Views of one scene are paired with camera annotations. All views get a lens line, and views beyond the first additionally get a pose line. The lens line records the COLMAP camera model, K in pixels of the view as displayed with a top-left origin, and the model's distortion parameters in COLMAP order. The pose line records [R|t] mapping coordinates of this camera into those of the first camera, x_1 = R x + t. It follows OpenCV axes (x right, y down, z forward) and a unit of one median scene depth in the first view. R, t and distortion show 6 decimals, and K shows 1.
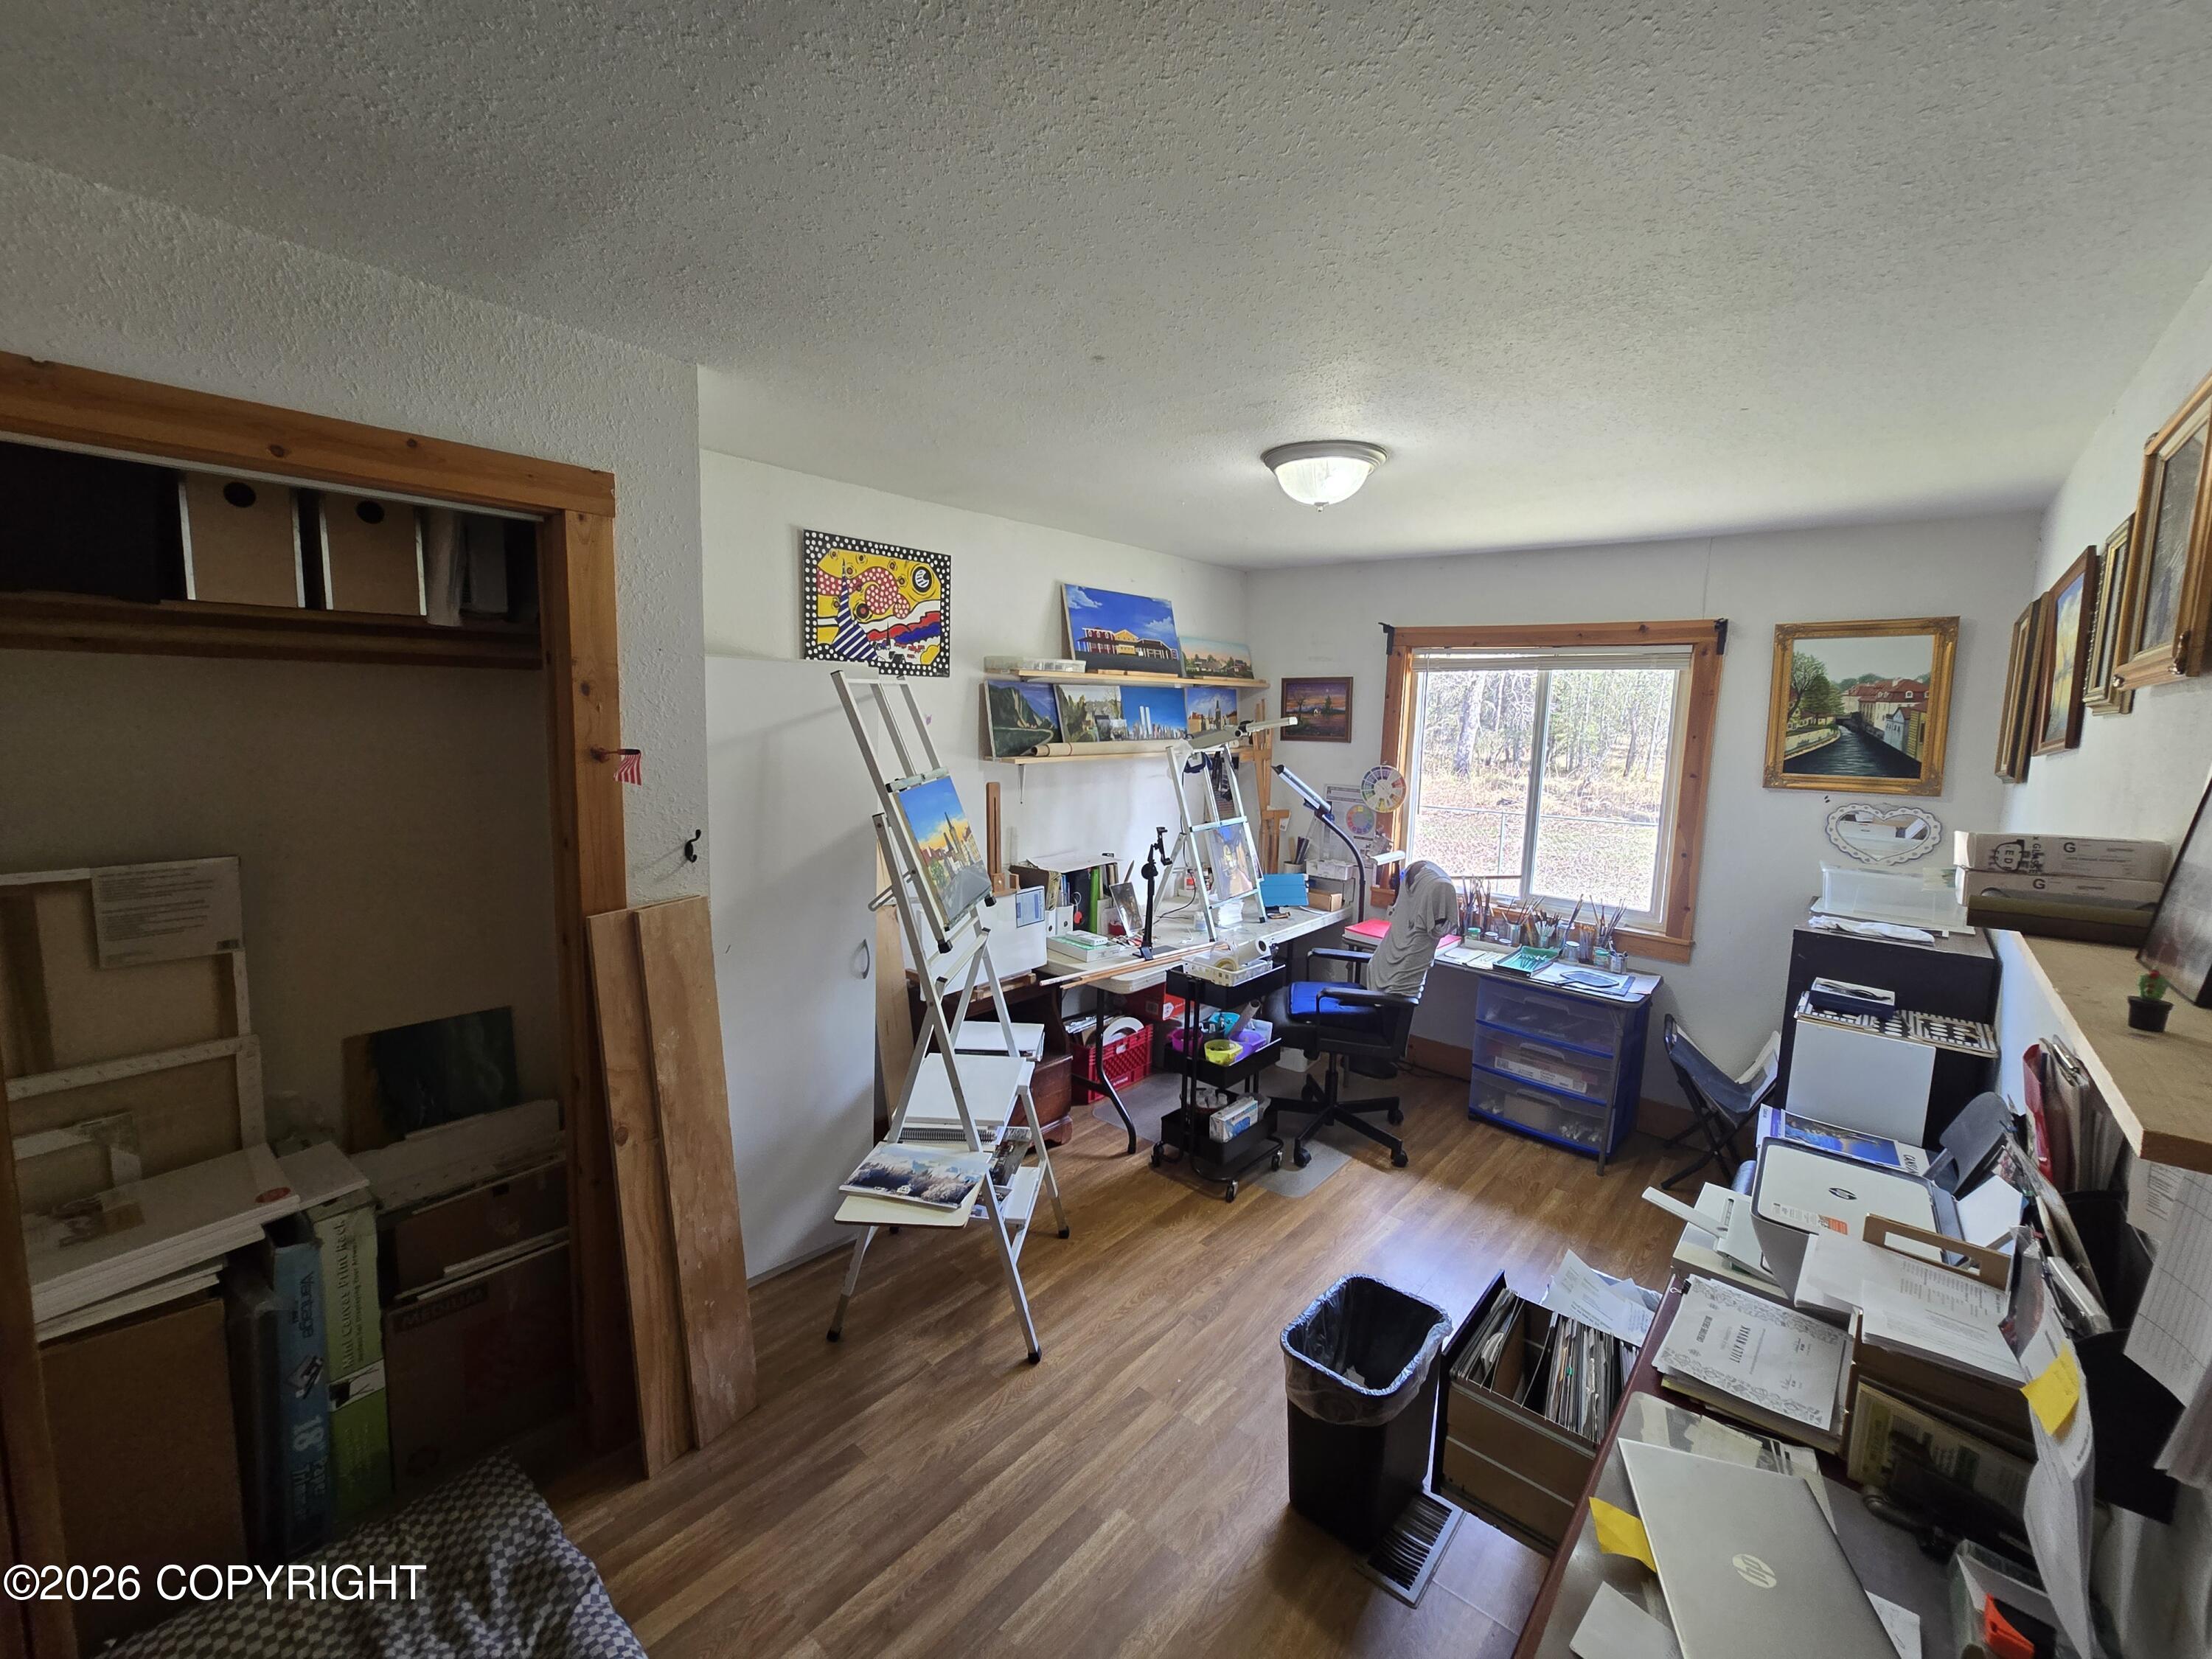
lens RADIAL K [[901.8, 0, 1111.4], [0, 901.8, 817.0], [0, 0, 1]] dist [0.004710, -0.000738]
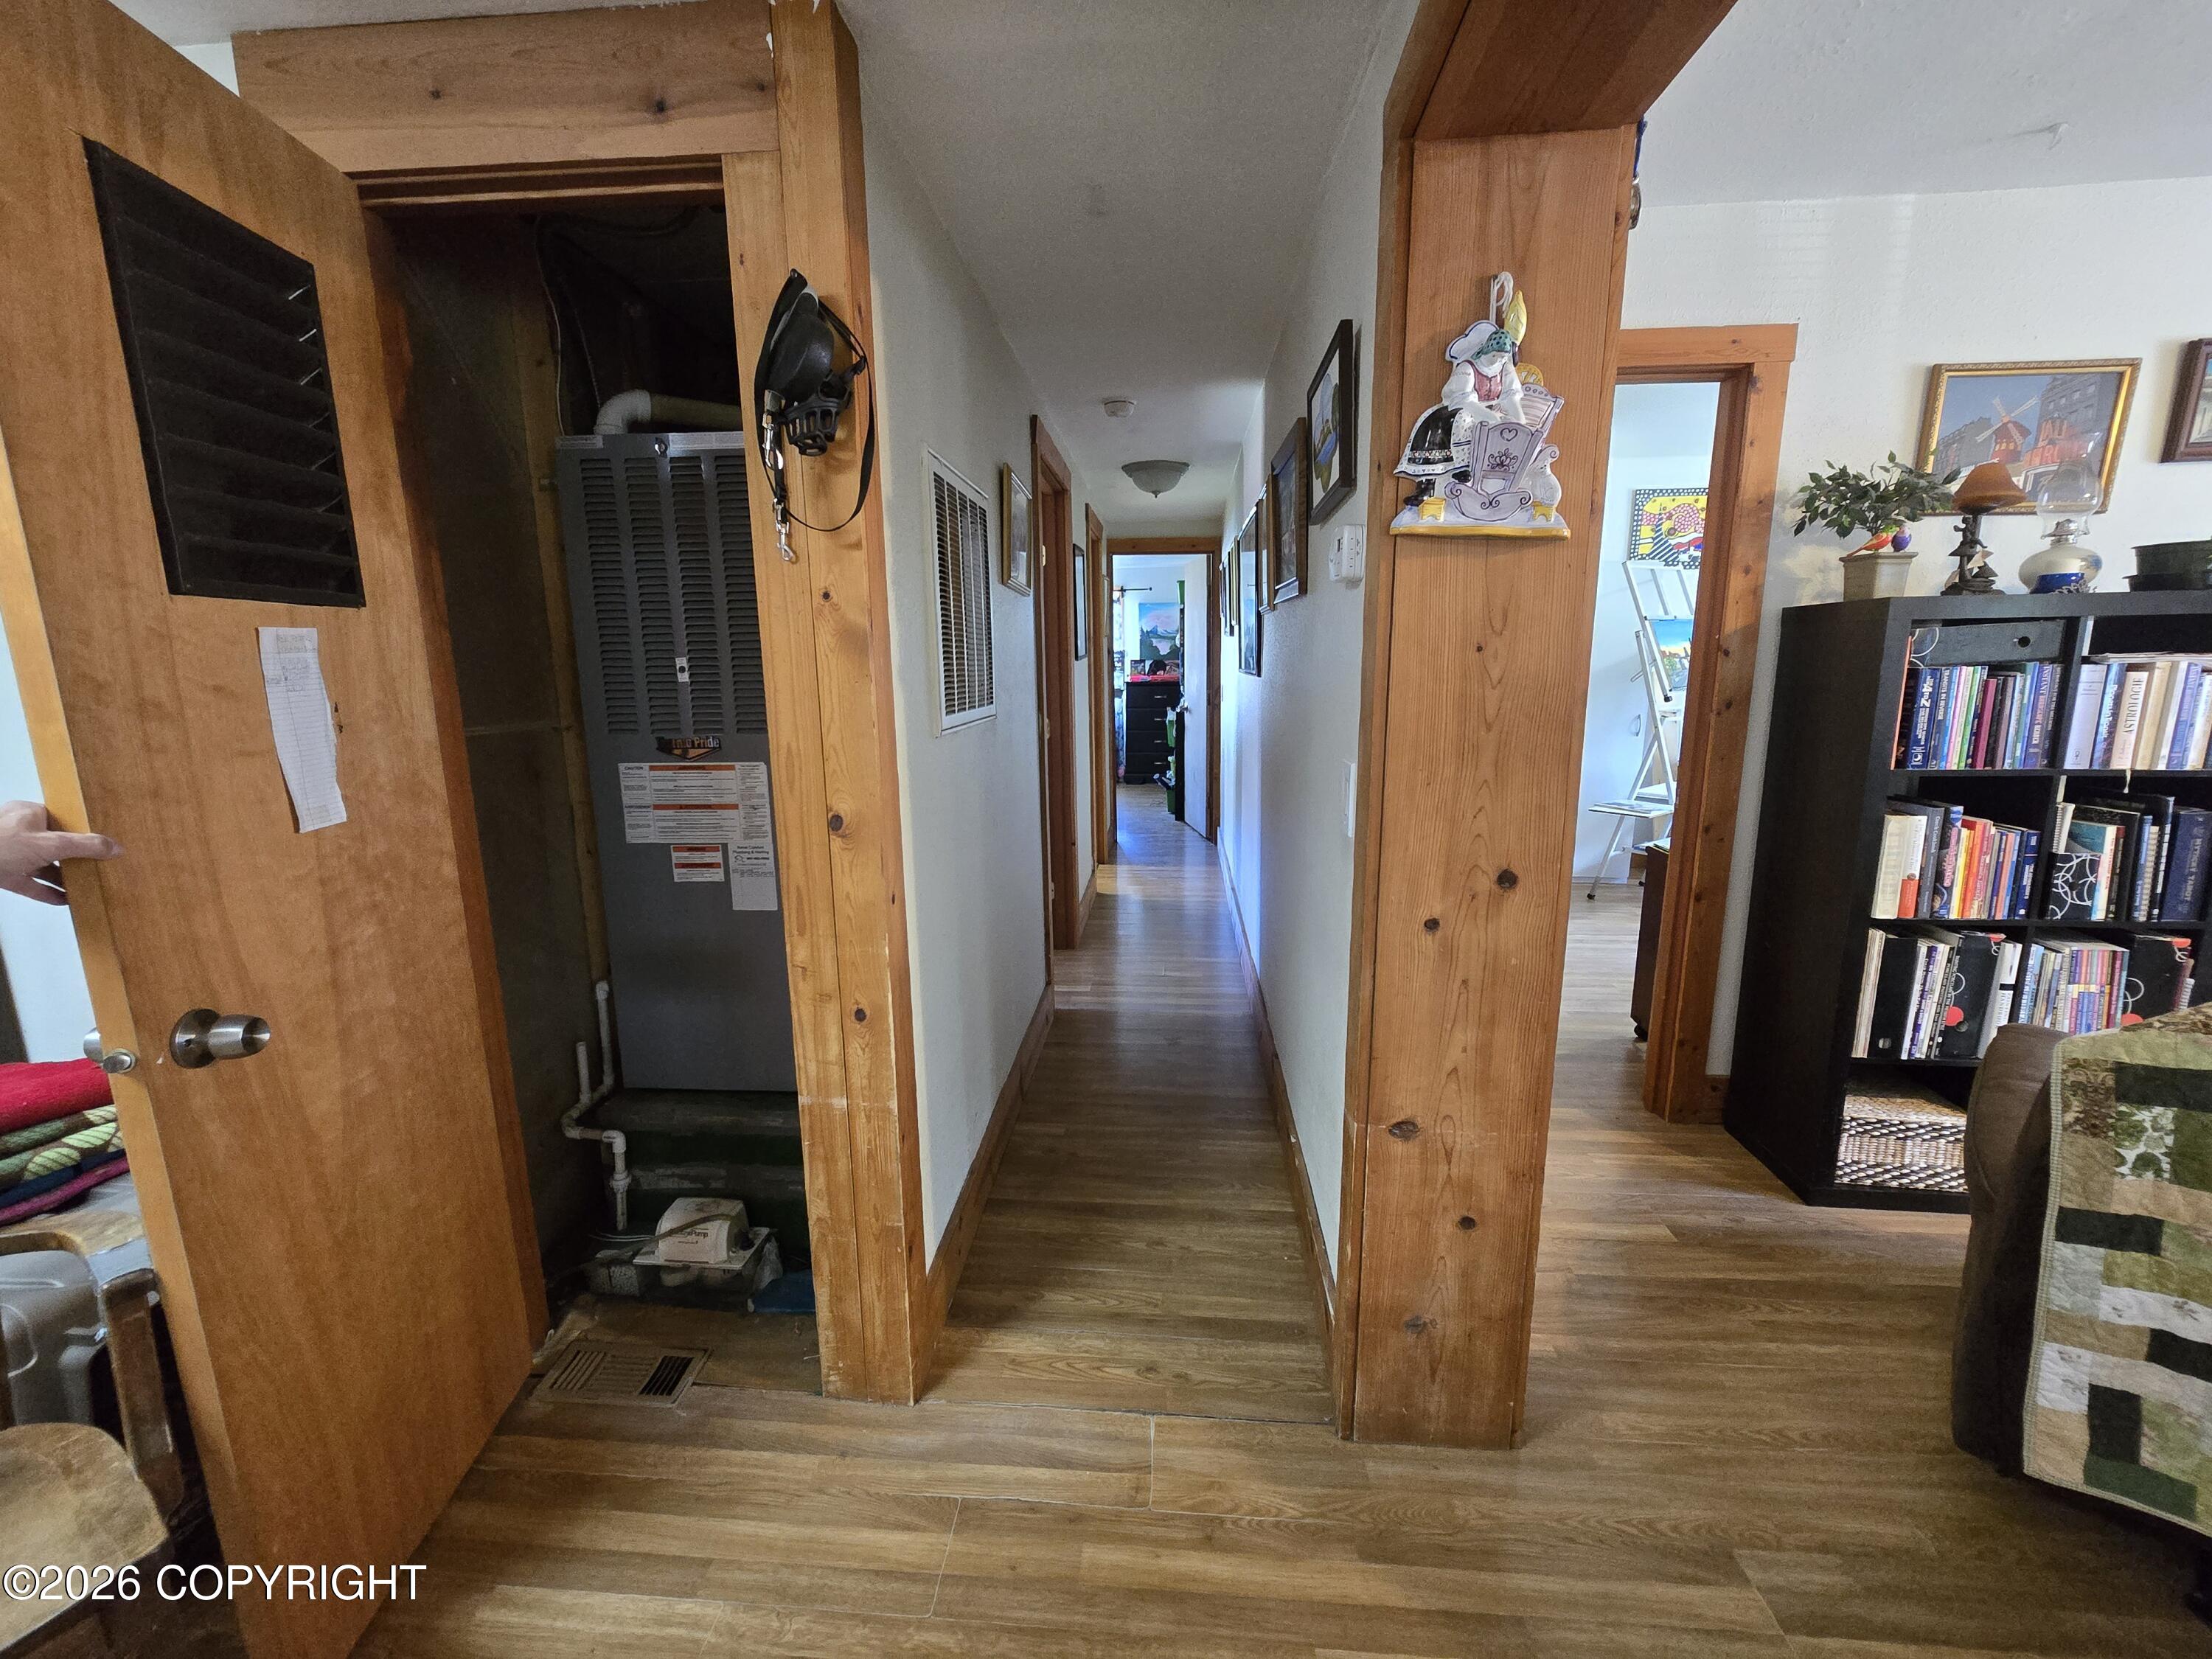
lens RADIAL K [[901.8, 0, 1104.9], [0, 901.8, 821.2], [0, 0, 1]] dist [0.004710, -0.000738]
pose [[0.593520, 0.113237, -0.796814, 0.502916], [-0.071577, 0.993556, 0.087881, 0.236112], [0.801630, 0.004874, 0.597800, -0.852288]]
